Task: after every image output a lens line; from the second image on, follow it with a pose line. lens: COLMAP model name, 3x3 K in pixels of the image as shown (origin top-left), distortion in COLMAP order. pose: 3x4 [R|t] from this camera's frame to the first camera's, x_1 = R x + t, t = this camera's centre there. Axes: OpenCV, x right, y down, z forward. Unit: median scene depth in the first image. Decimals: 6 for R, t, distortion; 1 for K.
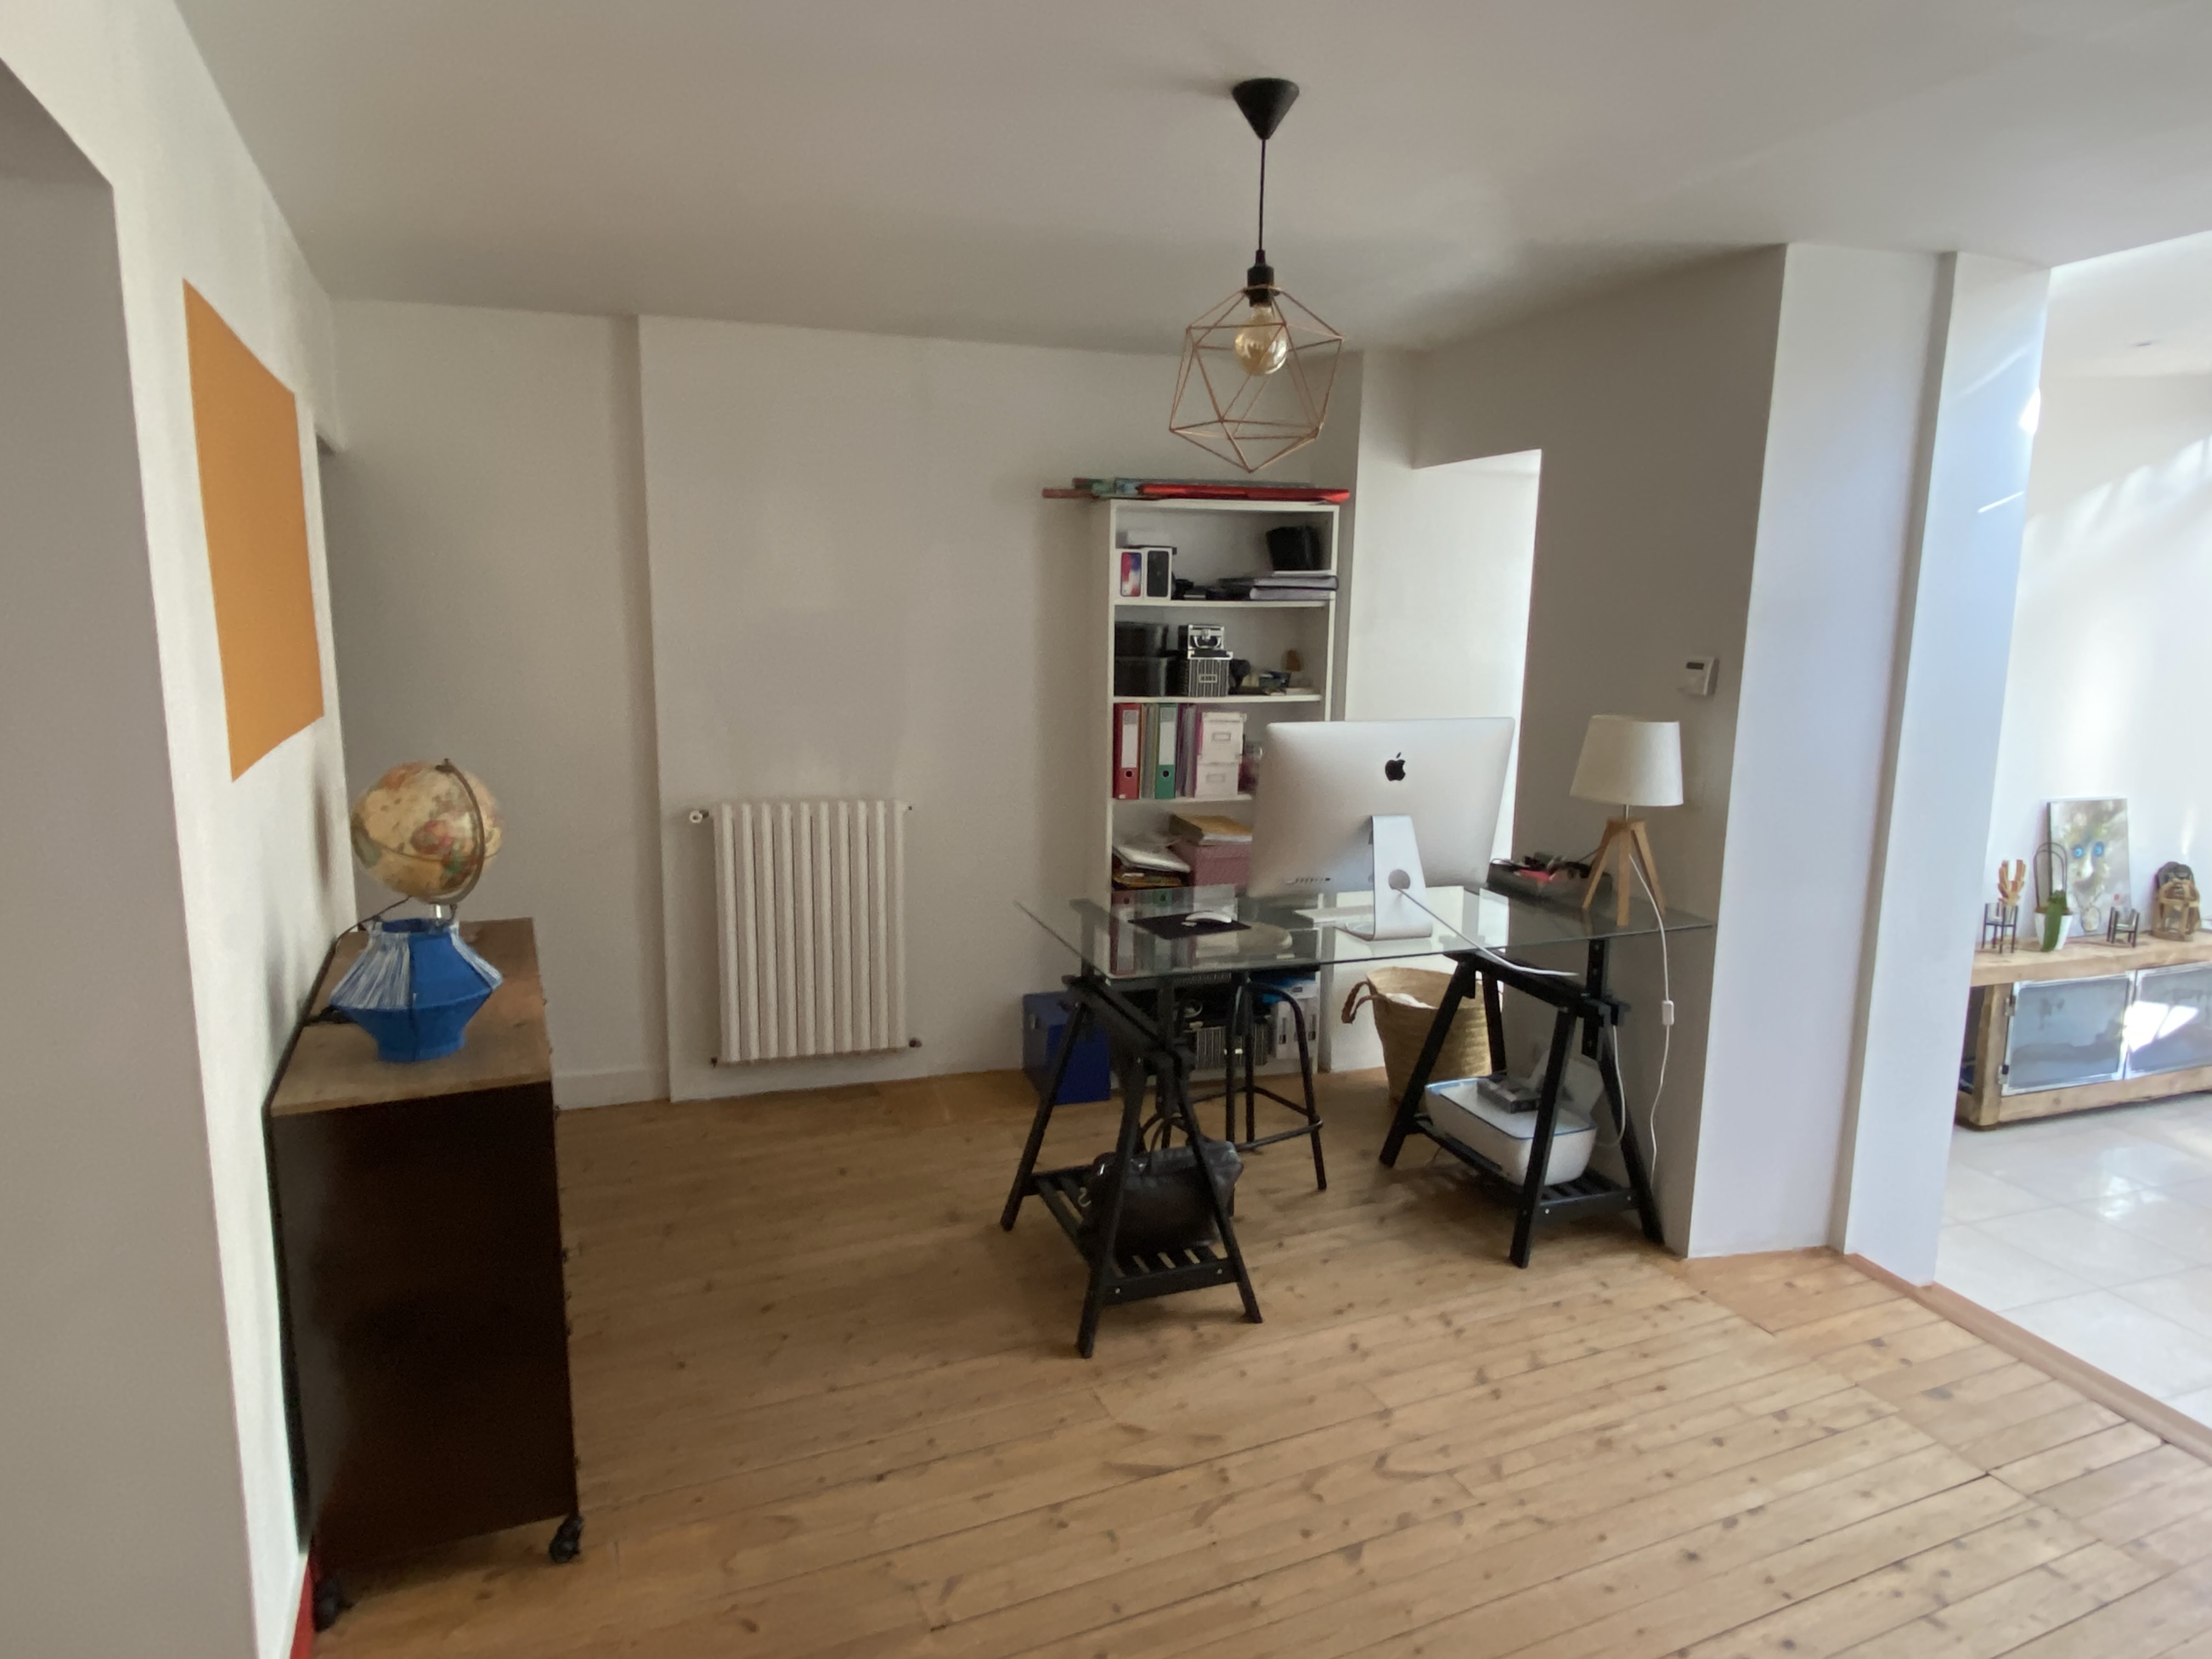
lens RADIAL K [[1323.7, 0, 1106.0], [0, 1323.7, 829.5], [0, 0, 1]] dist [-0.008095, -0.002533]
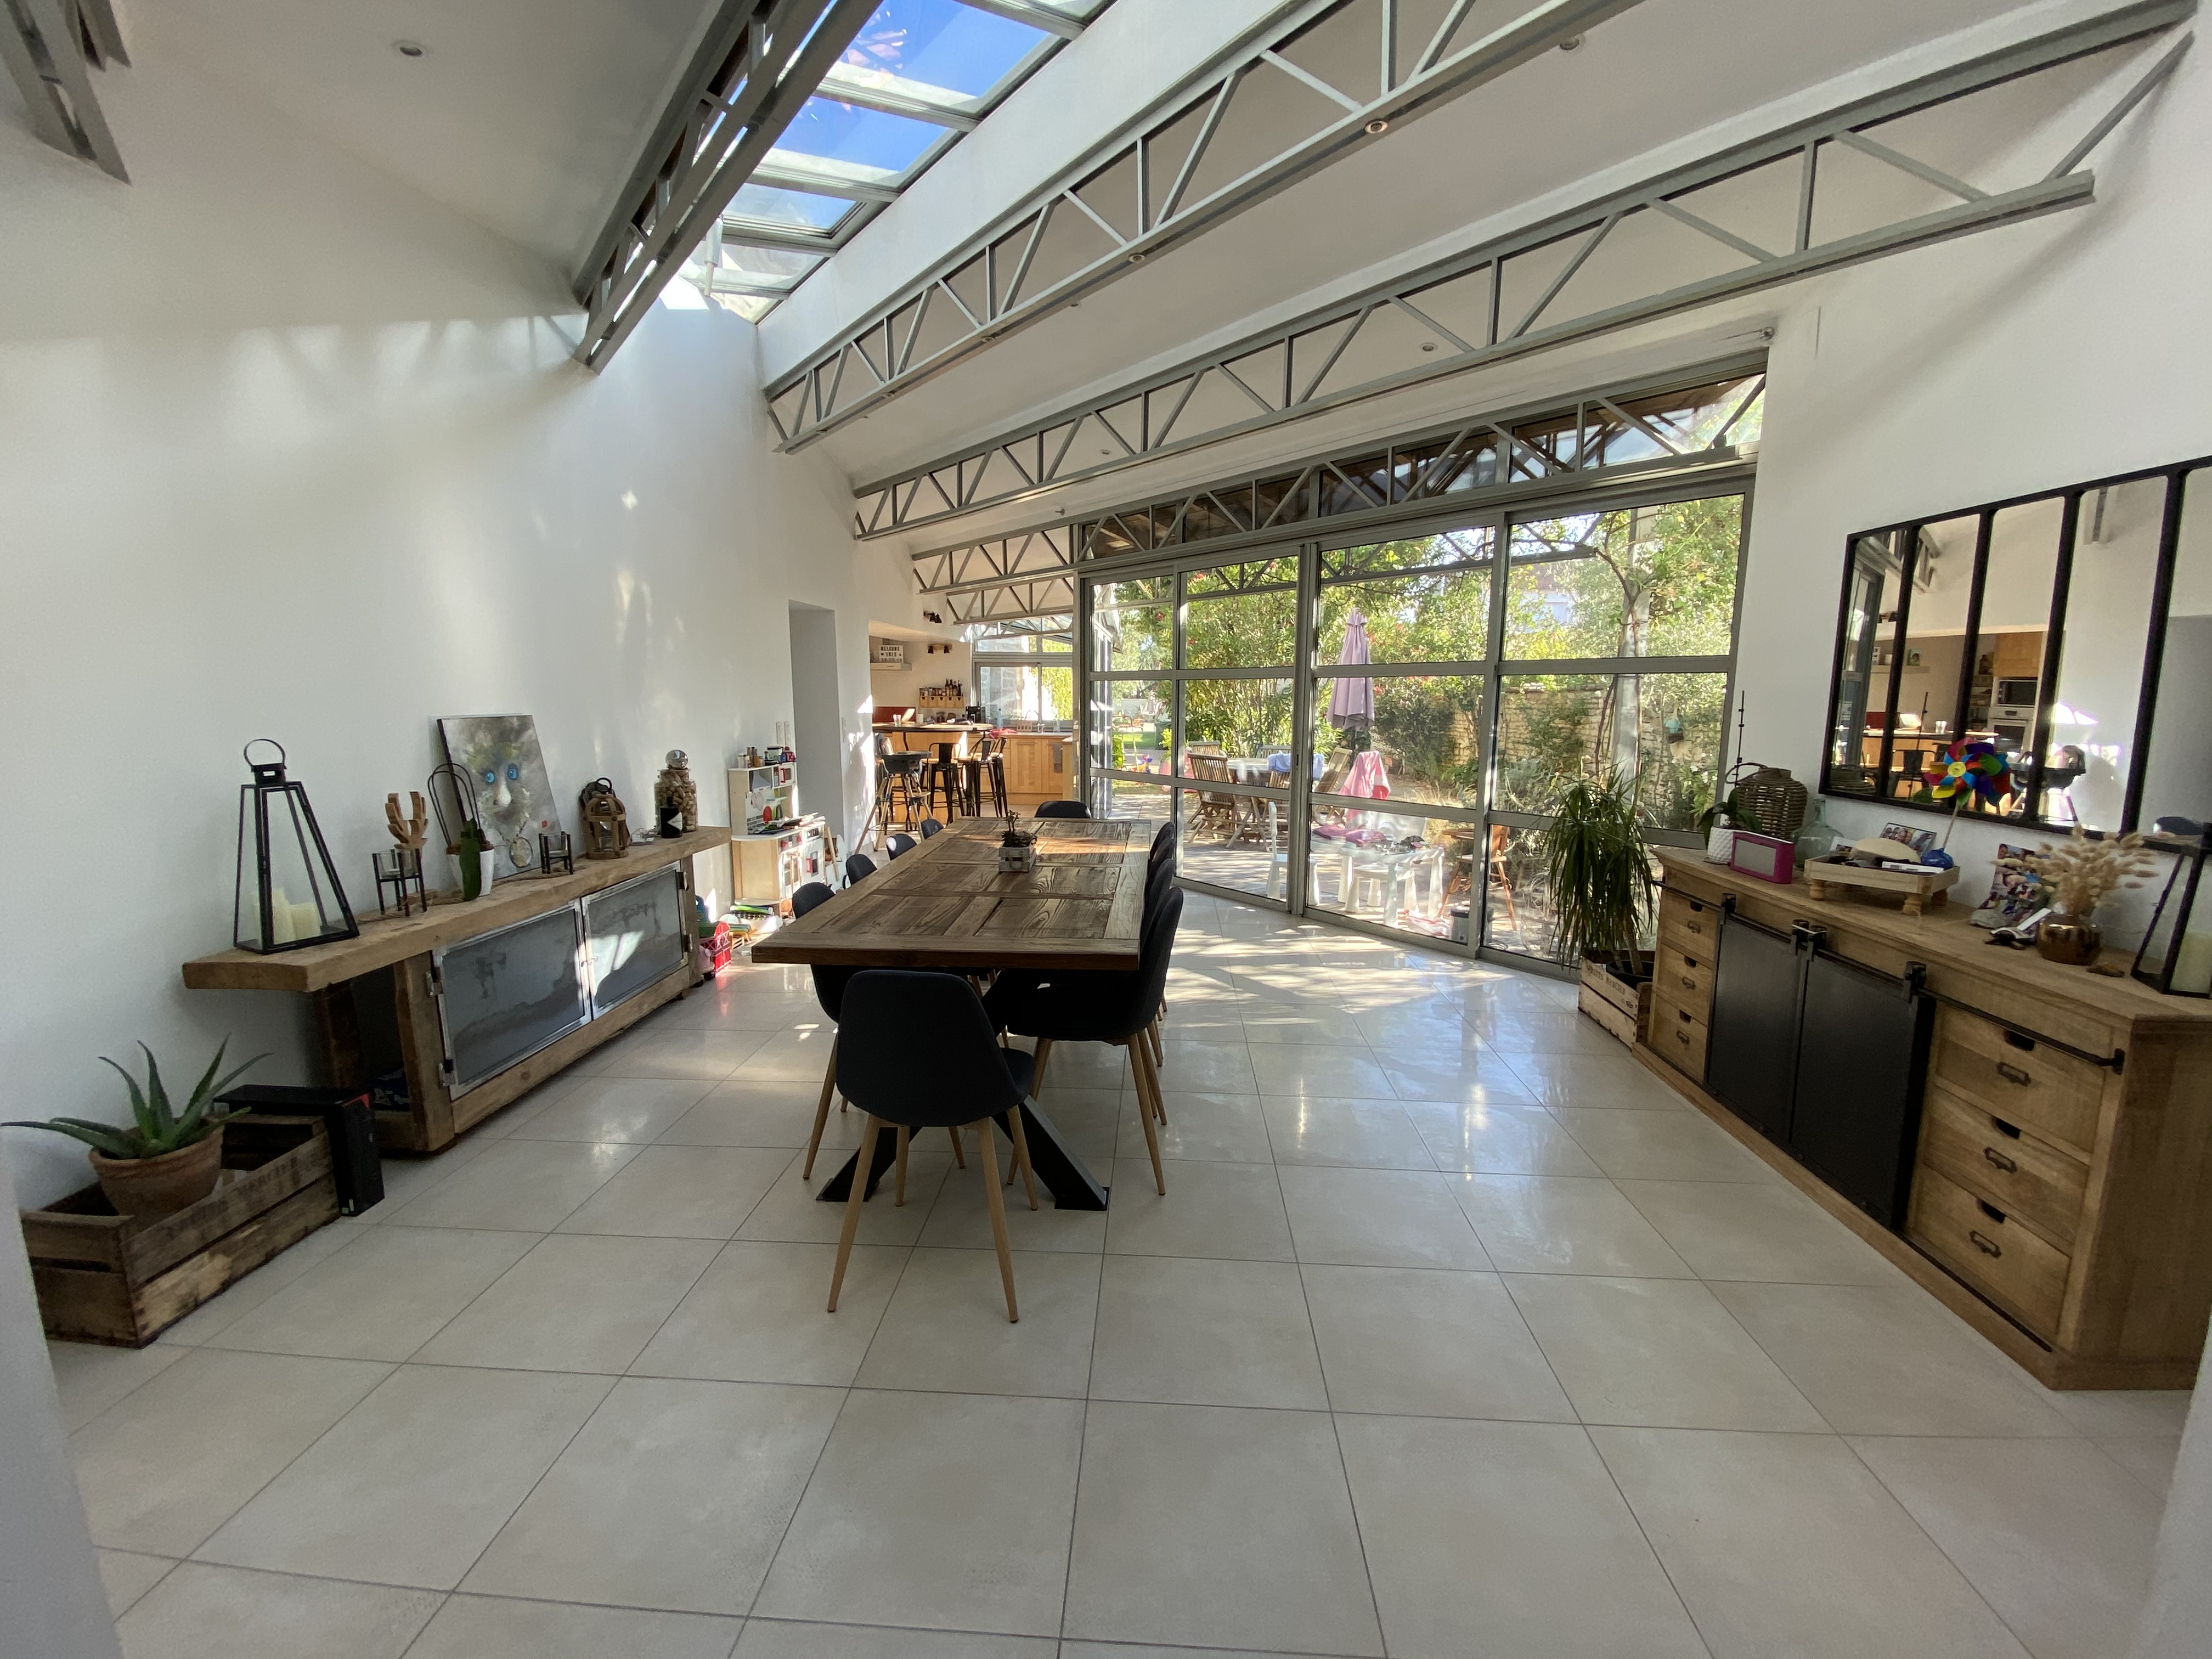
lens RADIAL K [[942.6, 0, 1106.0], [0, 942.6, 829.5], [0, 0, 1]] dist [0.000447, -0.011444]
pose [[0.381745, -0.152709, 0.911565, 0.343936], [0.156035, 0.982749, 0.099289, 0.053489], [-0.911001, 0.104333, 0.398987, 0.414325]]
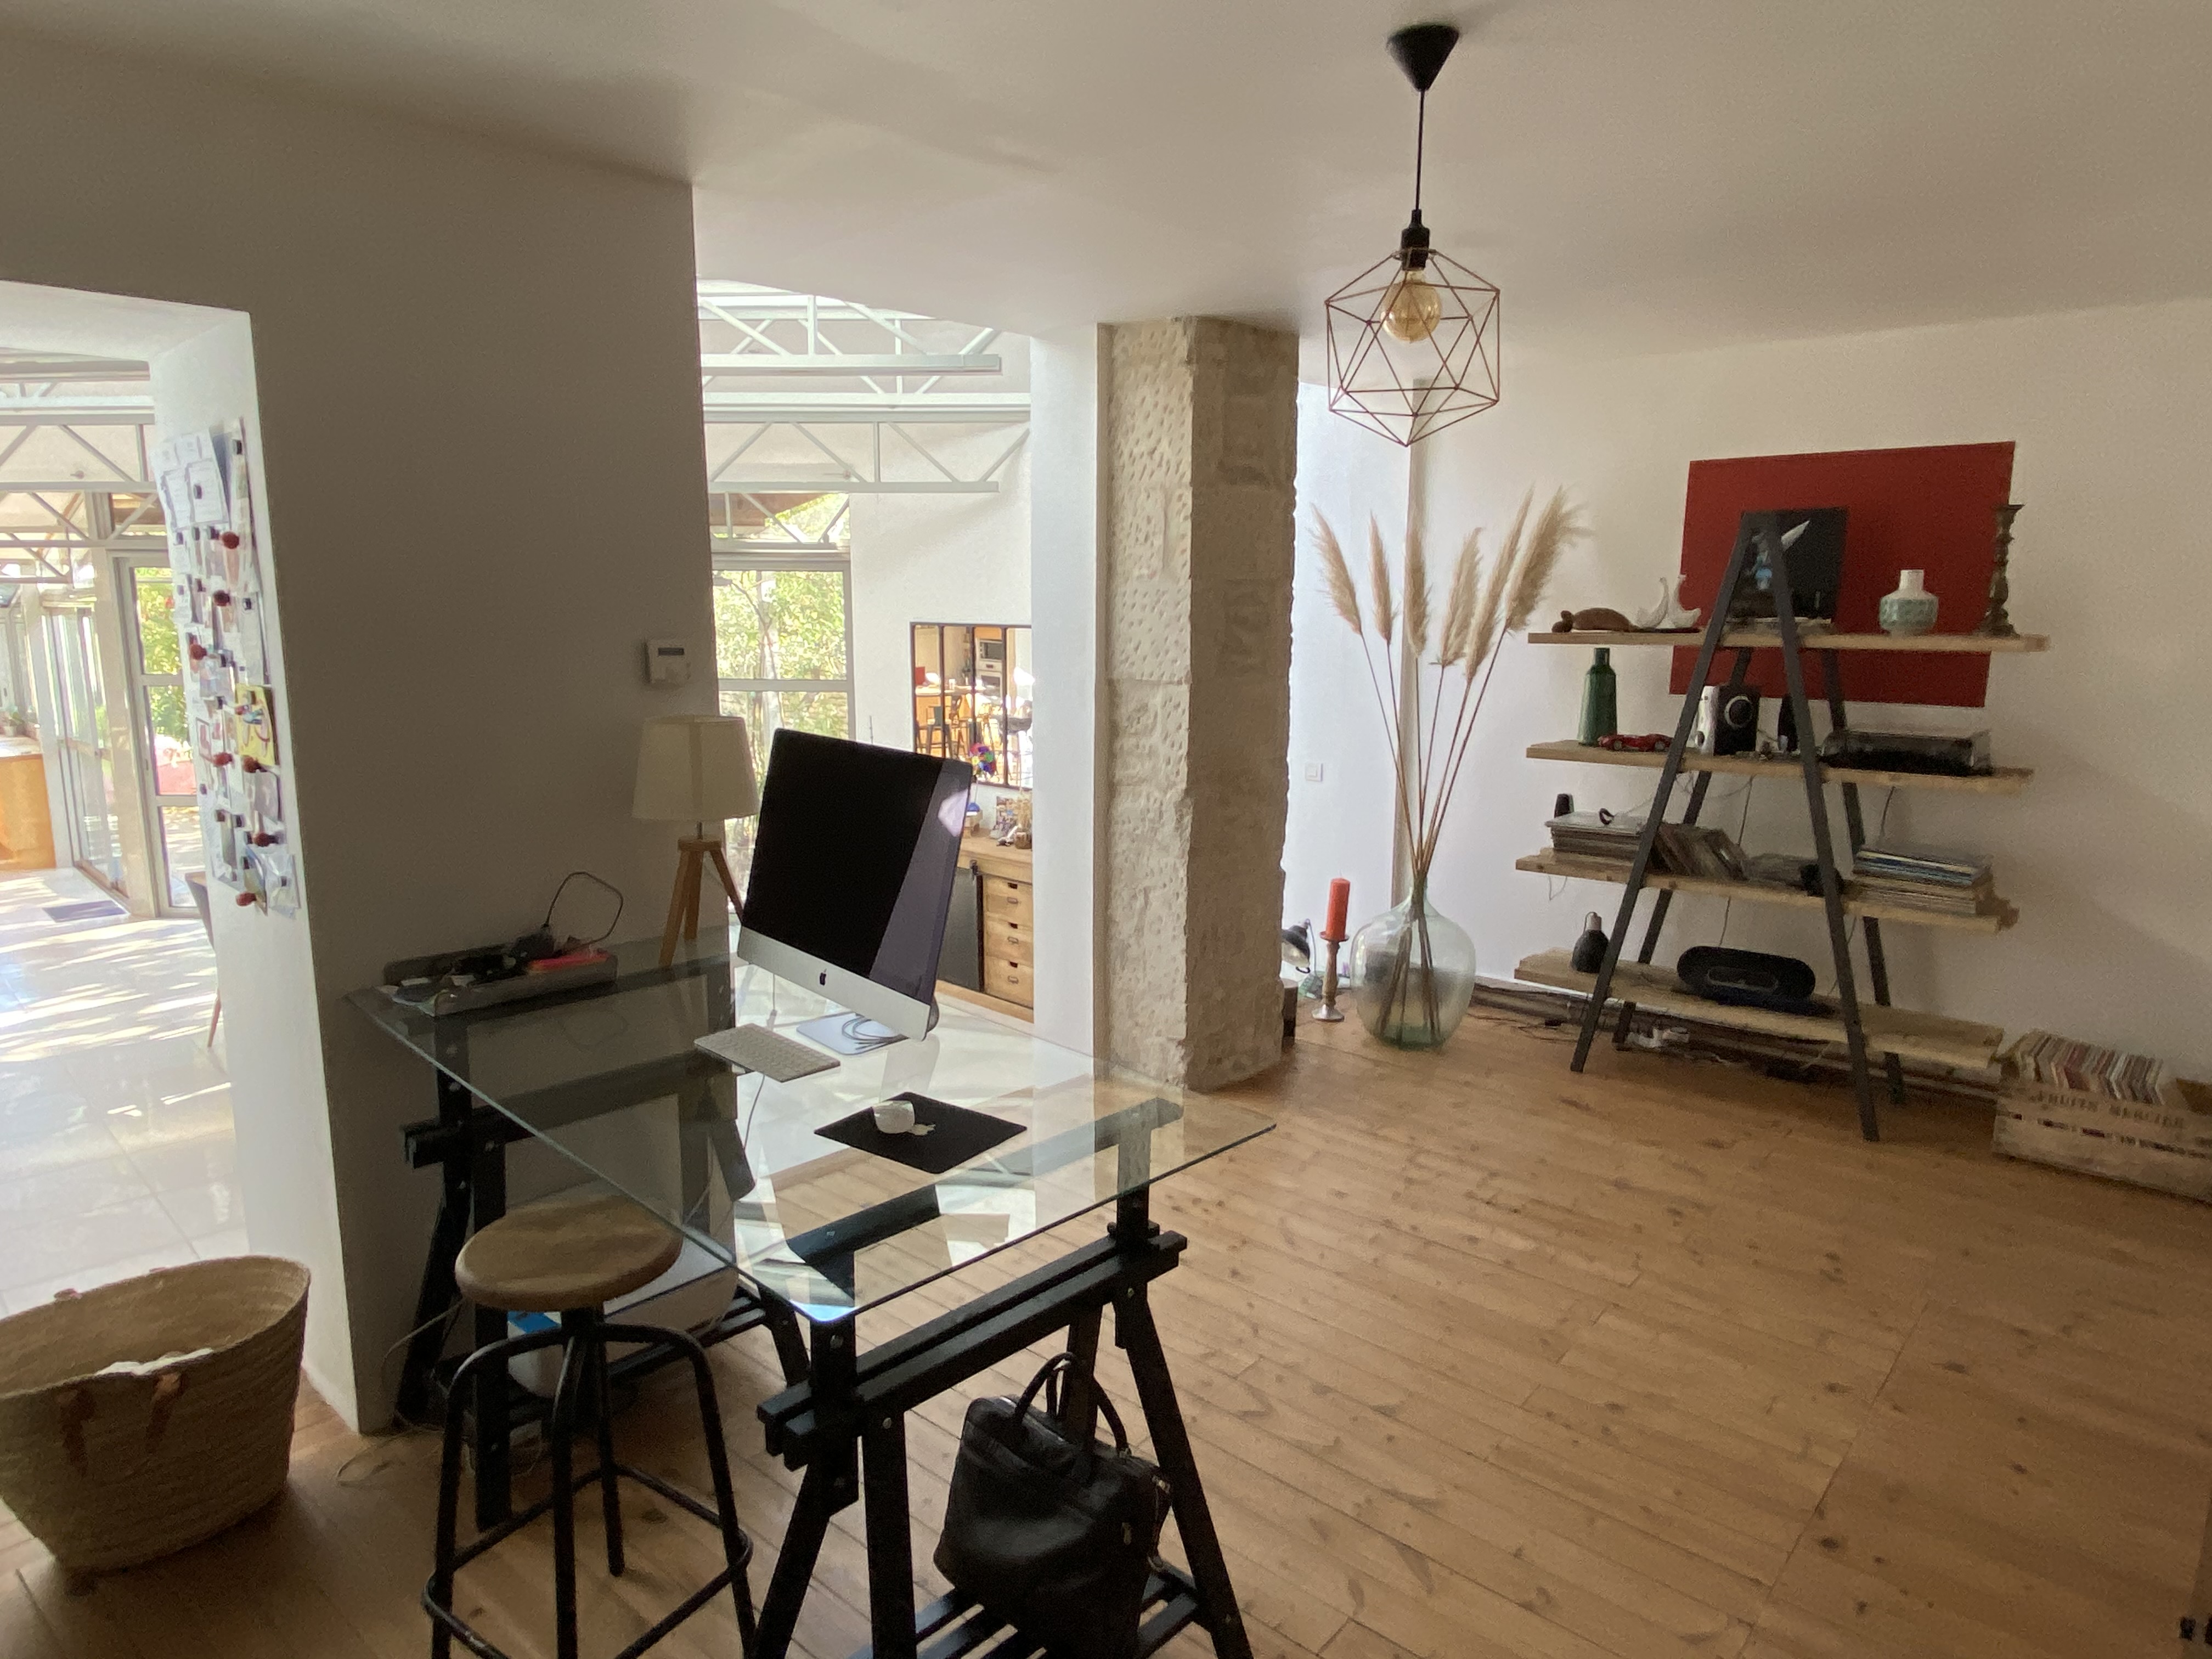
lens RADIAL K [[1323.7, 0, 1106.0], [0, 1323.7, 829.5], [0, 0, 1]] dist [-0.008095, -0.002533]
pose [[-0.437305, -0.170988, 0.882908, -0.253931], [0.142100, 0.956288, 0.255581, -0.106841], [-0.888016, 0.237228, -0.393892, 0.616354]]
